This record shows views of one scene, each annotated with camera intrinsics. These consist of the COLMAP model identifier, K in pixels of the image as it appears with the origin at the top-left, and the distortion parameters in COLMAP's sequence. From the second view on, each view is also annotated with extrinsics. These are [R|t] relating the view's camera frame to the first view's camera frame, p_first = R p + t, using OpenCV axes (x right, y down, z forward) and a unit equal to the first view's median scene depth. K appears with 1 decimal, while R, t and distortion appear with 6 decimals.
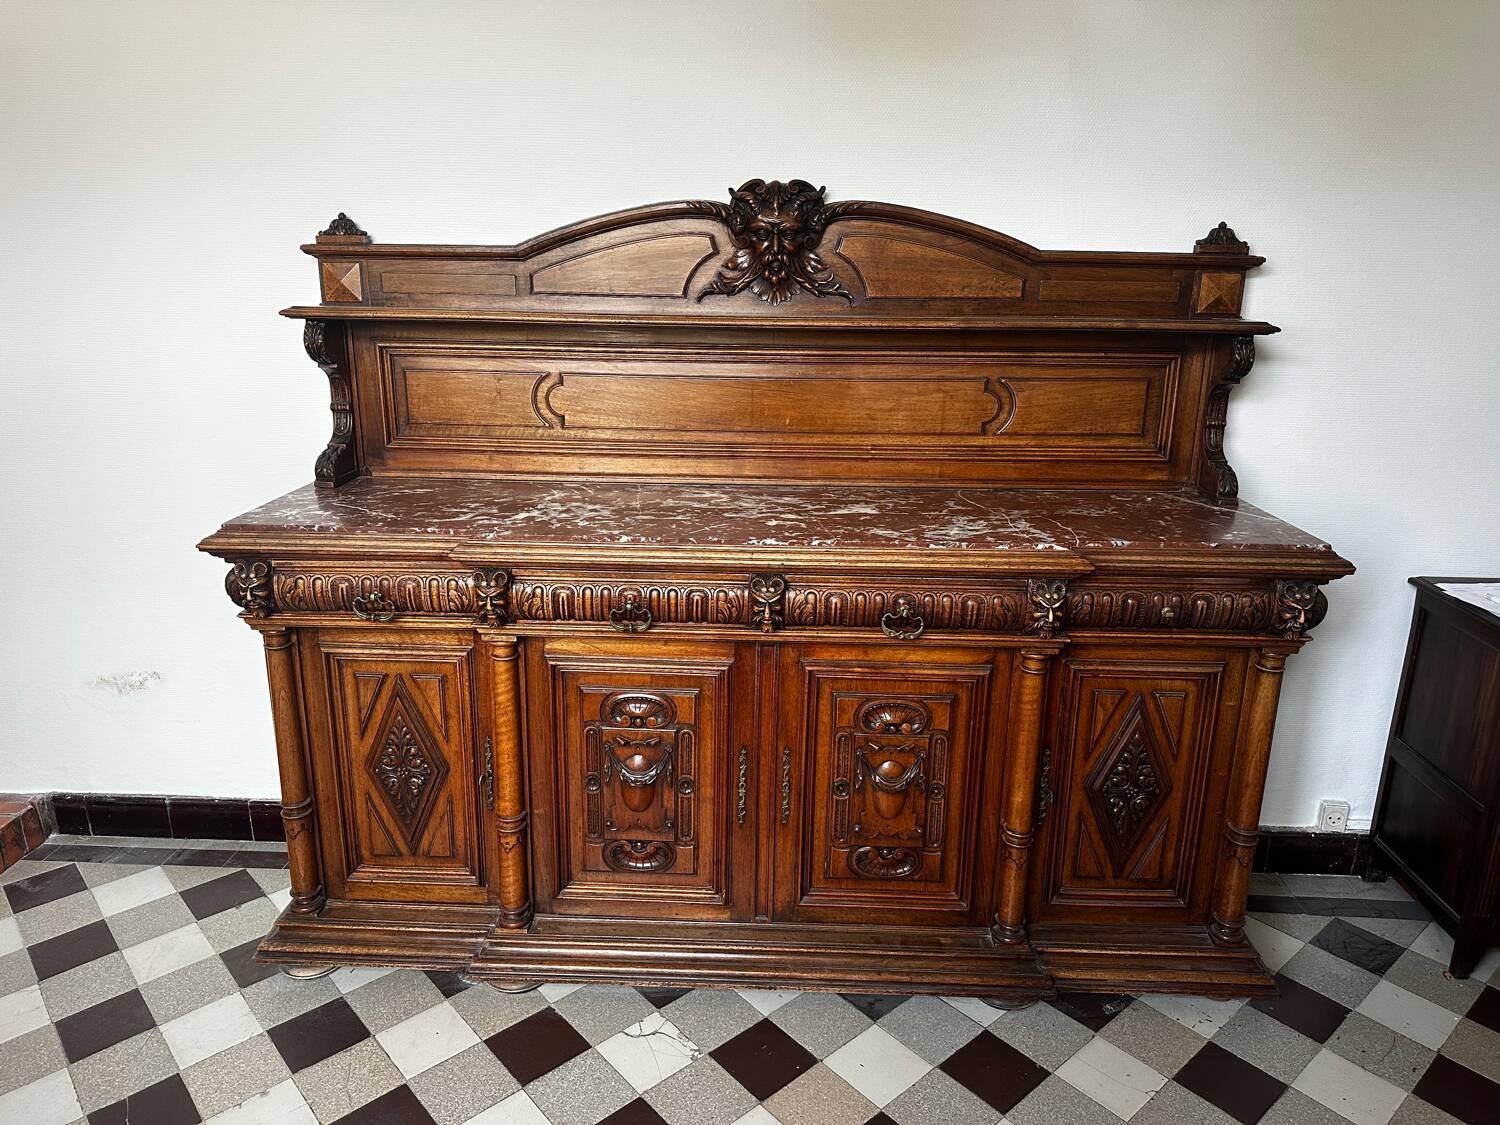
lens RADIAL K [[1045.1, 0, 748.7], [0, 1045.1, 567.3], [0, 0, 1]] dist [0.146717, -0.263036]
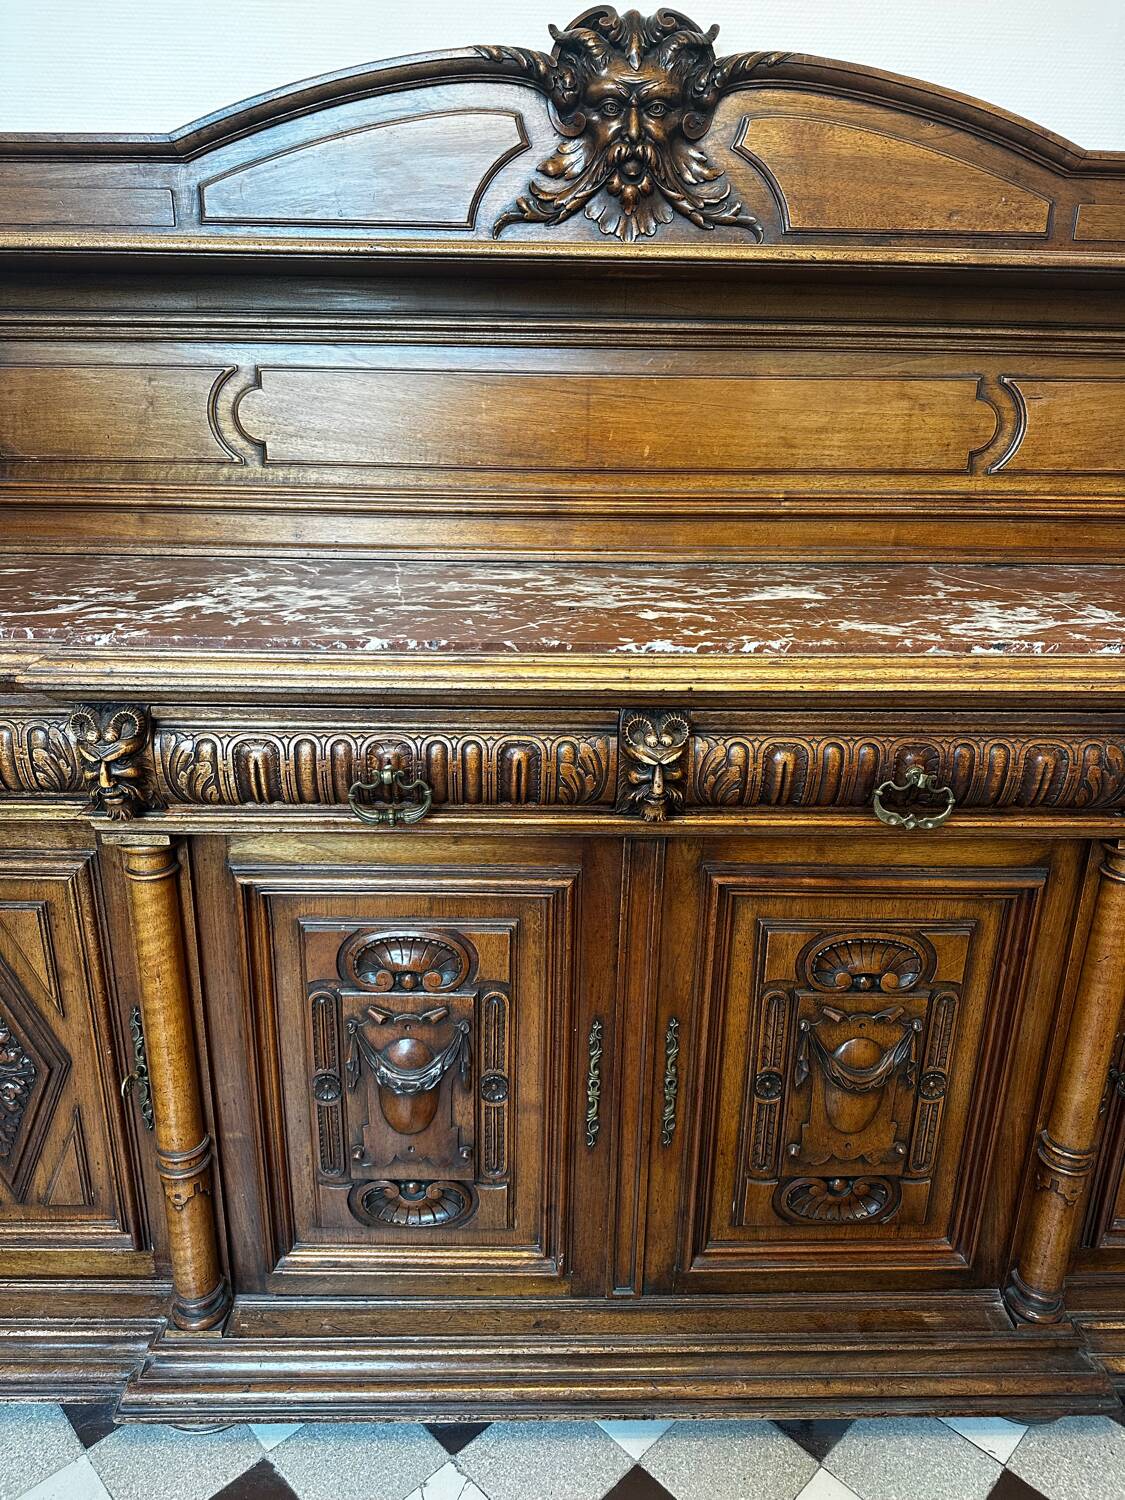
lens RADIAL K [[1060.6, 0, 563.9], [0, 1060.6, 753.6], [0, 0, 1]] dist [0.062677, -0.089135]
pose [[0.998196, -0.016379, 0.057763, -0.052096], [0.013669, 0.998801, 0.047003, 0.002857], [-0.058463, -0.046129, 0.997223, 0.432289]]
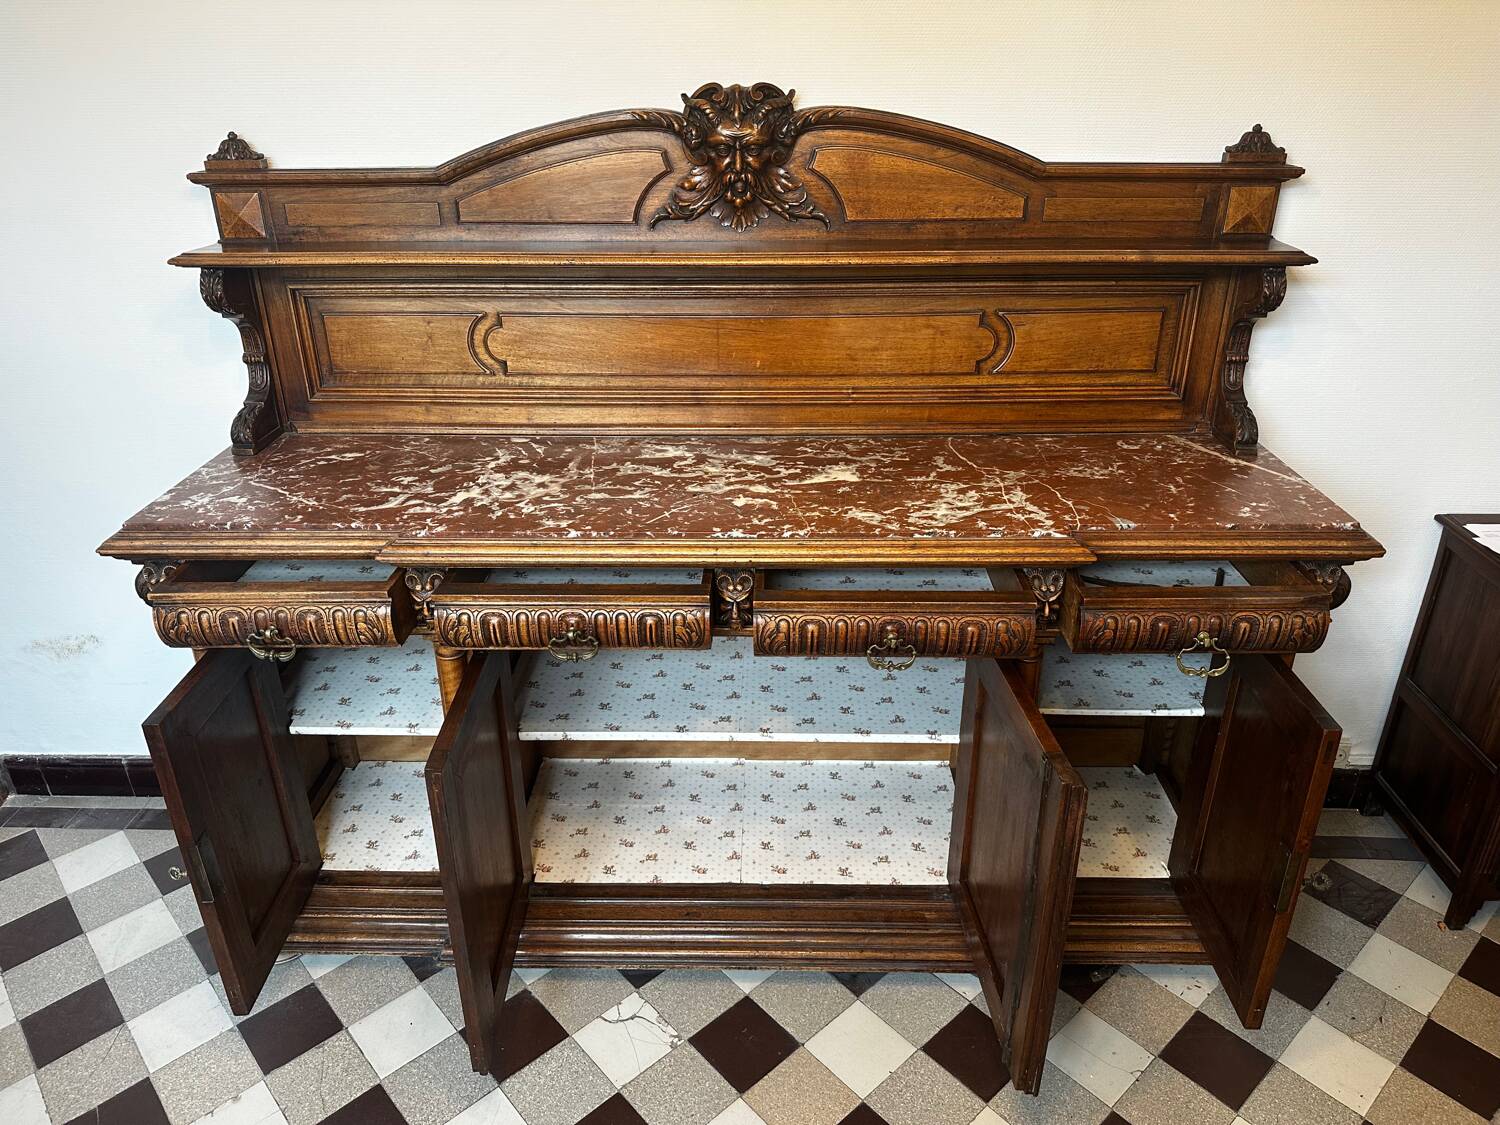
lens RADIAL K [[1046.9, 0, 751.8], [0, 1046.9, 565.7], [0, 0, 1]] dist [0.157451, -0.301258]
pose [[0.999710, -0.023815, 0.003635, 0.026755], [0.022857, 0.985320, 0.169178, -0.133913], [-0.007611, -0.169046, 0.985579, 0.099076]]
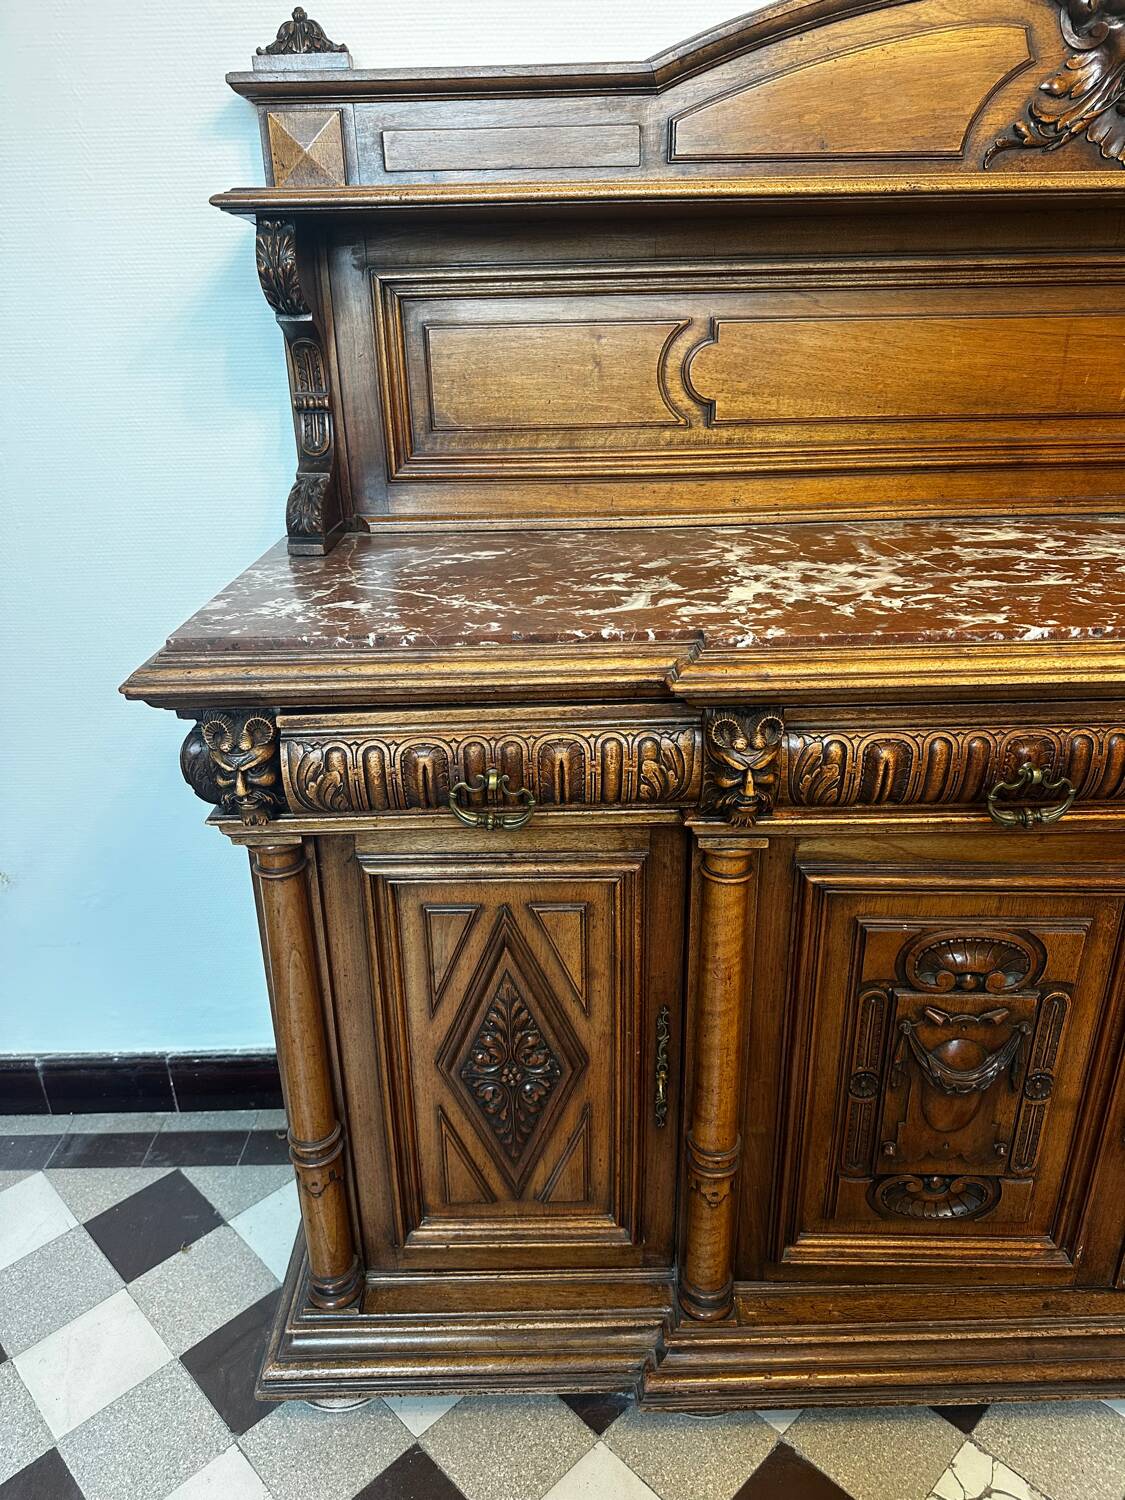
lens RADIAL K [[1050.3, 0, 566.0], [0, 1050.3, 756.5], [0, 0, 1]] dist [0.136673, -0.255450]
pose [[0.998214, -0.048581, 0.034768, -0.311007], [0.044001, 0.991536, 0.122146, -0.035812], [-0.040408, -0.120398, 0.991903, 0.478443]]
